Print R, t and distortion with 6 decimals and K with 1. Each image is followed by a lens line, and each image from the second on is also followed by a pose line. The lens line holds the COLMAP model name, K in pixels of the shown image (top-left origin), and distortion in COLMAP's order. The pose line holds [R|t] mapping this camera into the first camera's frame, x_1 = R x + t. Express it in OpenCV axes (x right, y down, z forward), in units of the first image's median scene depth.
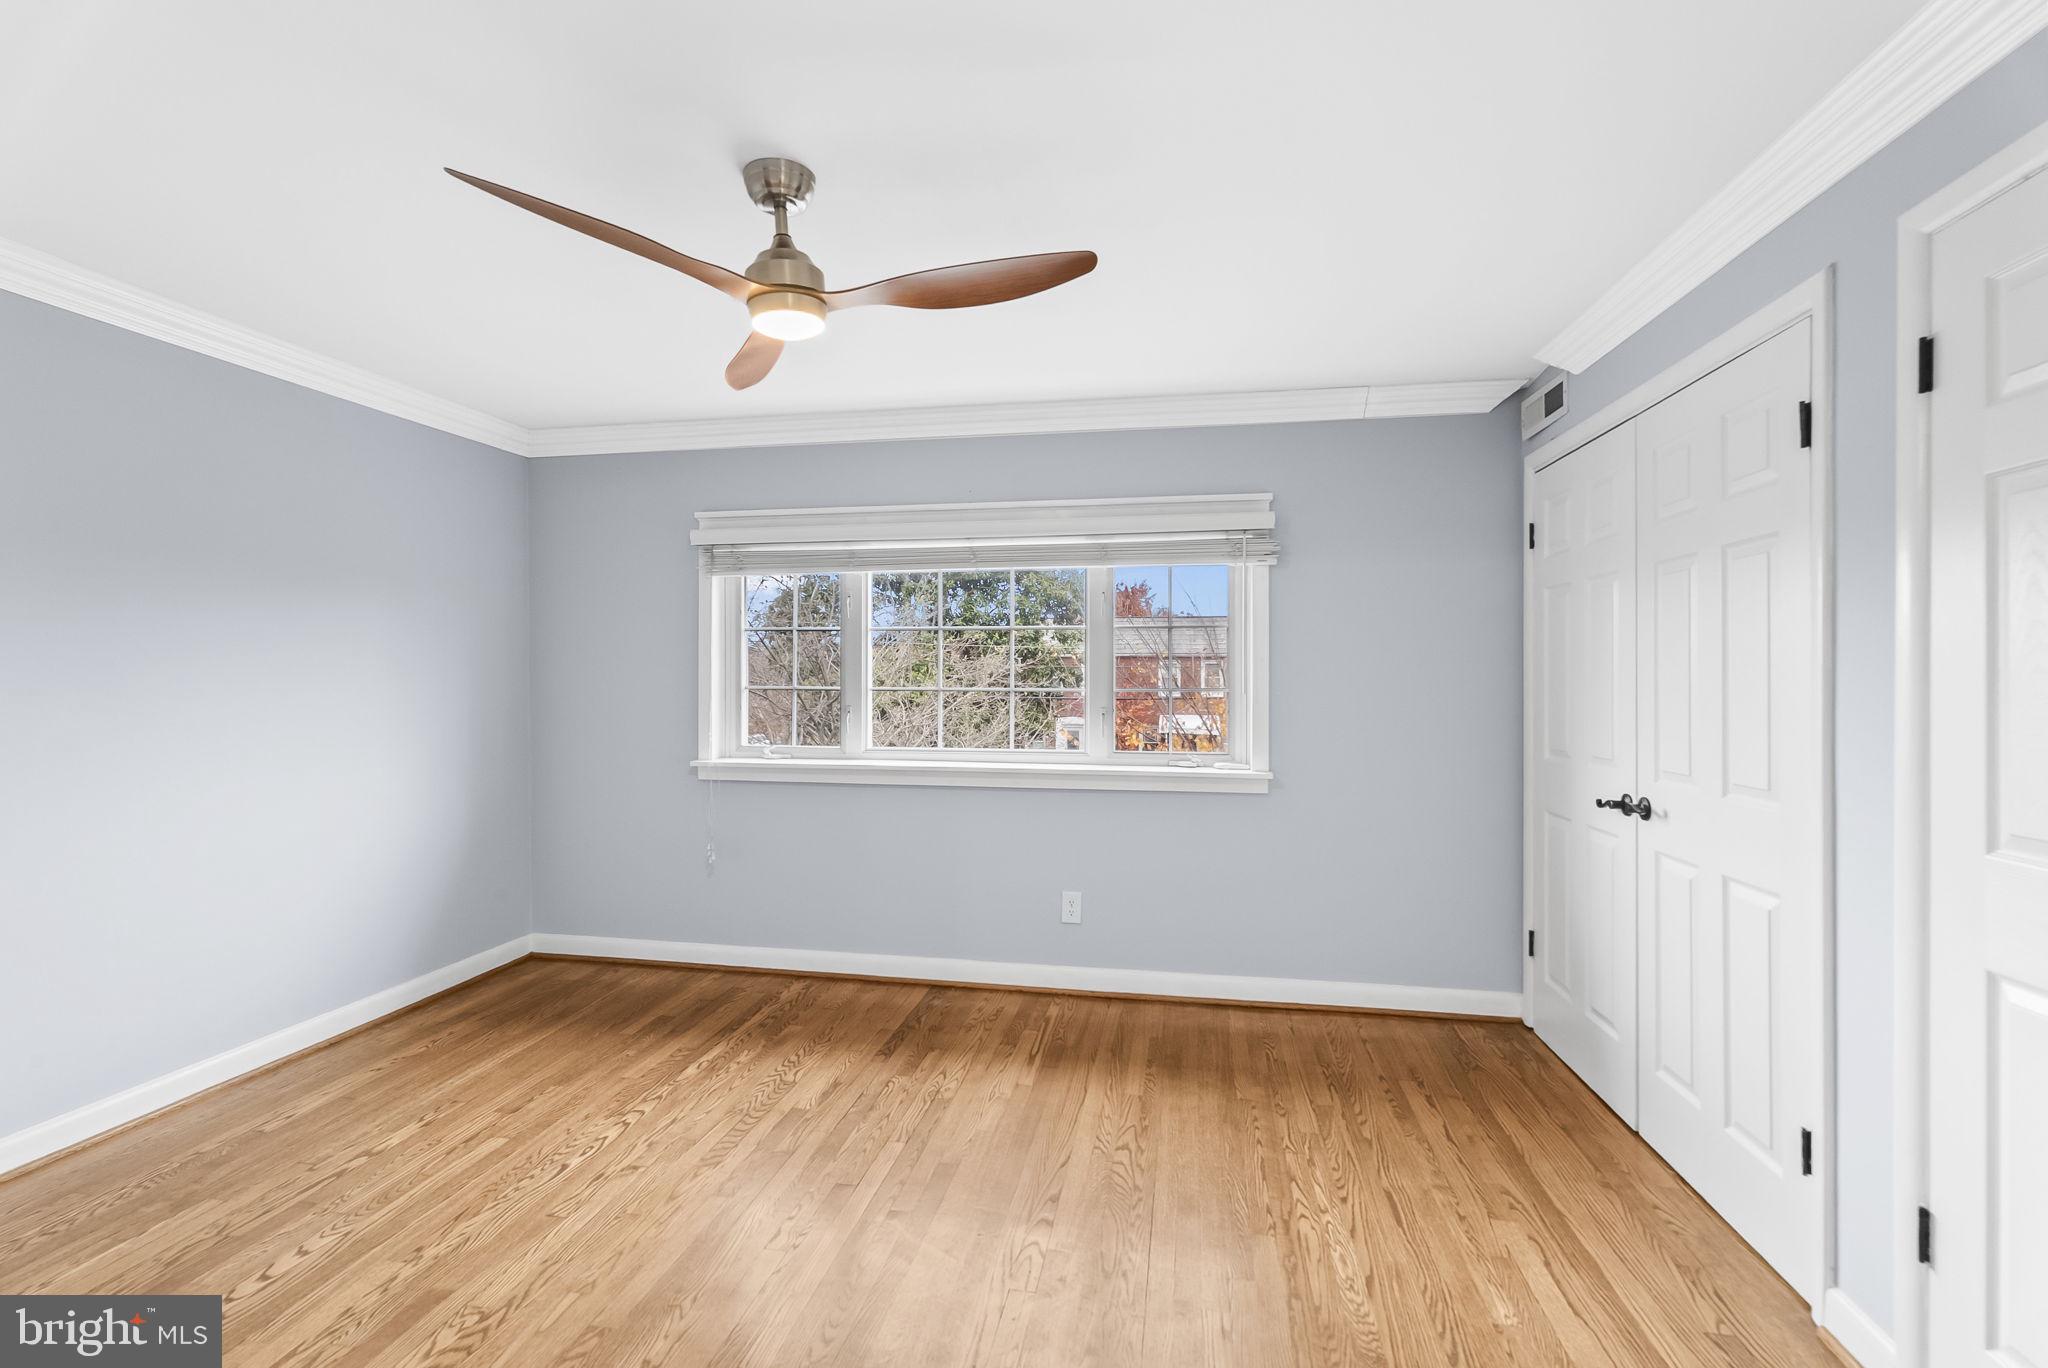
lens RADIAL K [[853.4, 0, 1024.0], [0, 853.4, 684.0], [0, 0, 1]] dist [-0.001436, -0.000027]
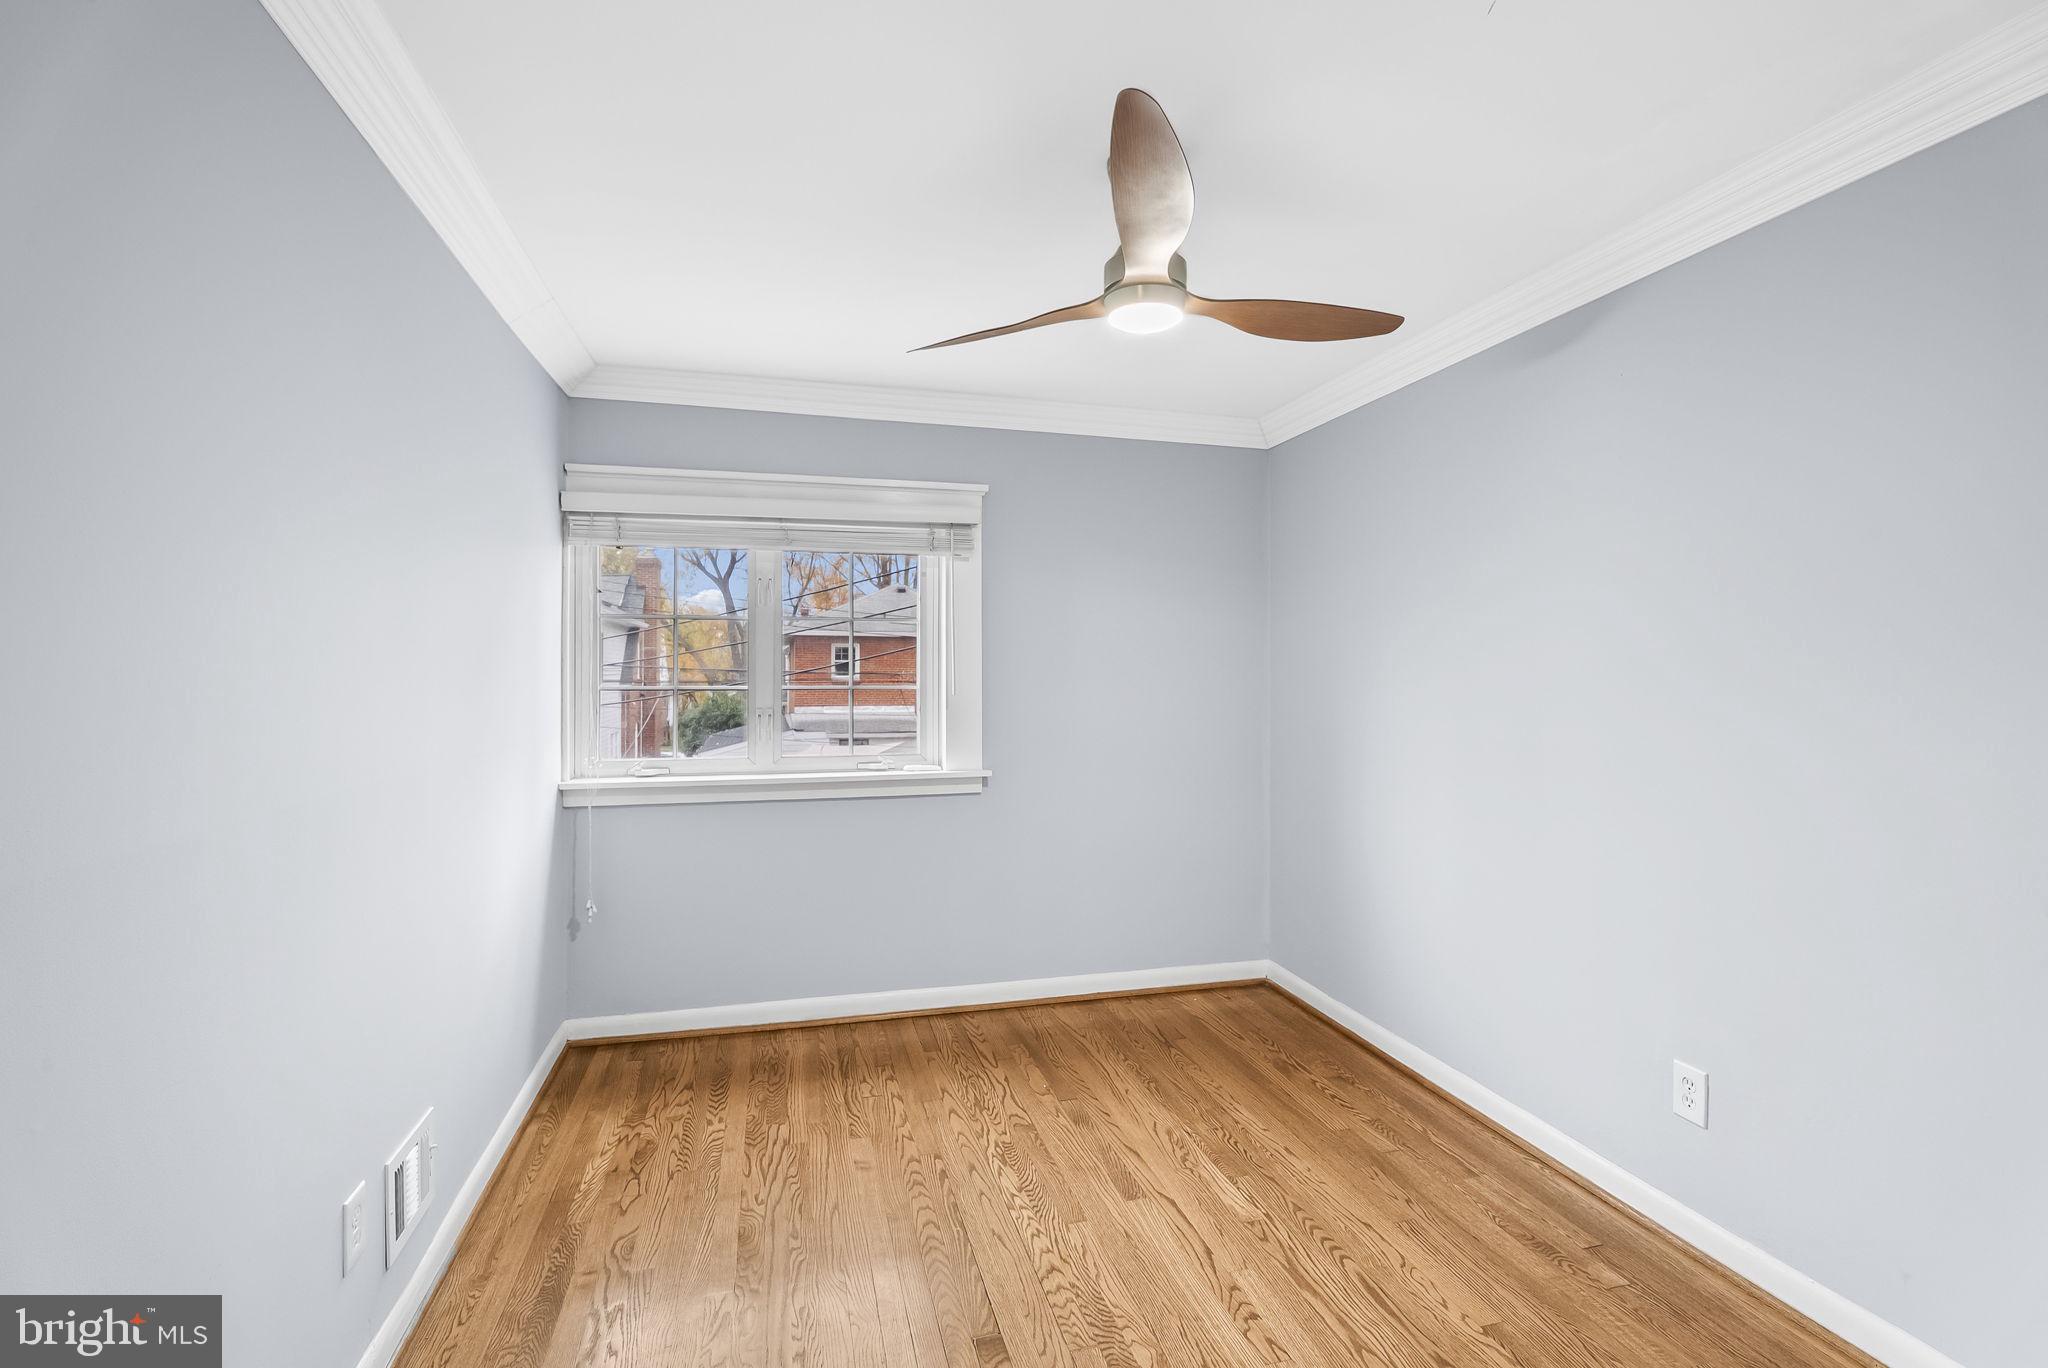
lens RADIAL K [[921.7, 0, 1019.8], [0, 921.7, 695.1], [0, 0, 1]] dist [-0.004610, 0.004584]
pose [[0.908022, -0.012500, 0.418736, -0.484544], [0.006292, 0.999849, 0.016202, -0.001247], [-0.418875, -0.012077, 0.907964, 0.088134]]
